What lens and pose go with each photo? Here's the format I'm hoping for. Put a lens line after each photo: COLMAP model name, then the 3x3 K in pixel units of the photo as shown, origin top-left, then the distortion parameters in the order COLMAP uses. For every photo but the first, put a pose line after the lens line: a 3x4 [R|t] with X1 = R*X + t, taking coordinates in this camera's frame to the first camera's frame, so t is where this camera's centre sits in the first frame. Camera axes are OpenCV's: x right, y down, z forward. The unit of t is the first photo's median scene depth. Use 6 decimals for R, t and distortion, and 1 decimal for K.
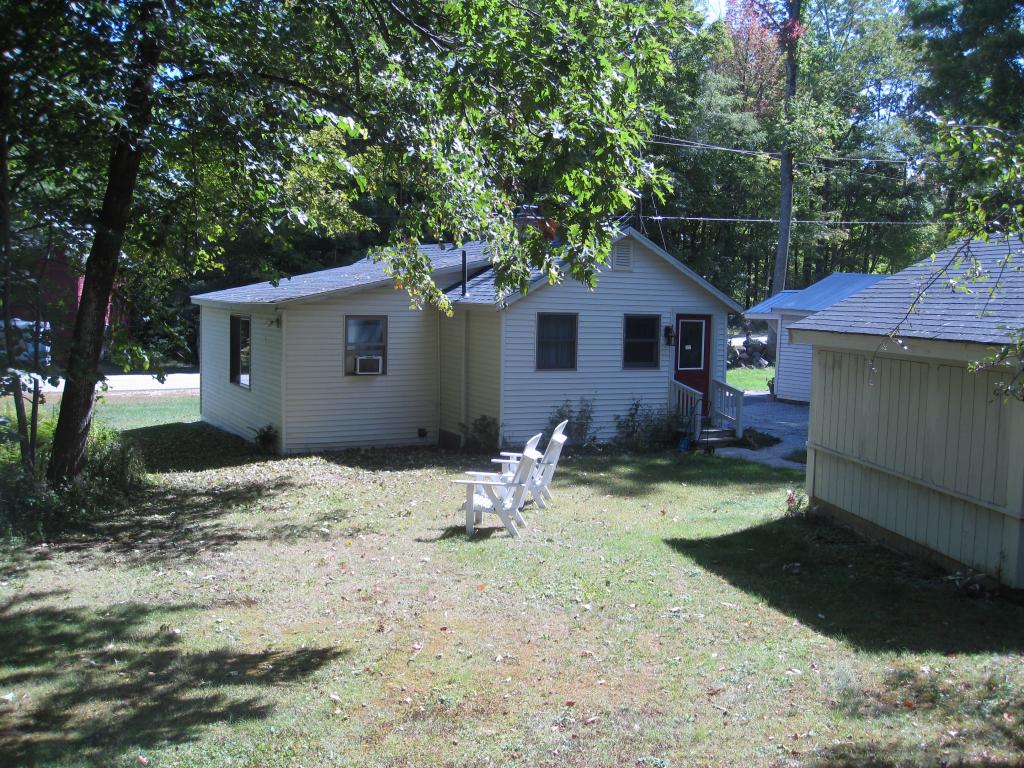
lens RADIAL K [[1061.2, 0, 507.9], [0, 1061.2, 384.5], [0, 0, 1]] dist [-0.121986, 0.000000]
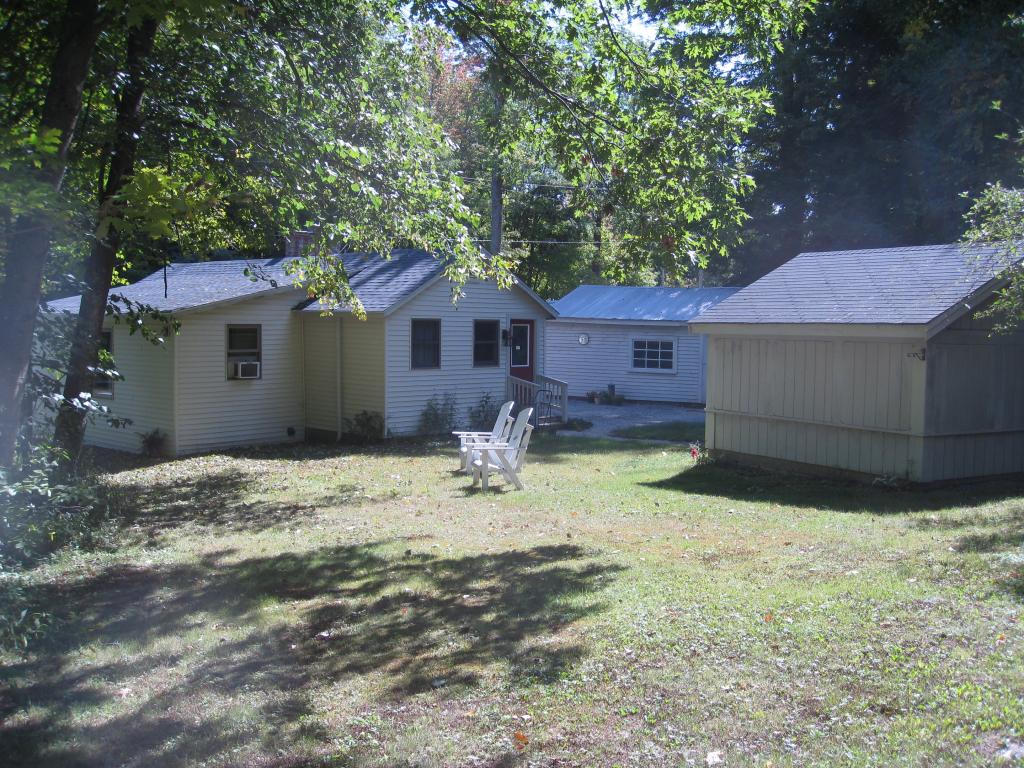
lens RADIAL K [[1061.2, 0, 518.2], [0, 1061.2, 382.6], [0, 0, 1]] dist [-0.121986, 0.000000]
pose [[0.935780, -0.031936, 0.351134, -0.259027], [0.038781, 0.999170, -0.012476, 0.019338], [-0.350444, 0.025292, 0.936242, -0.106185]]
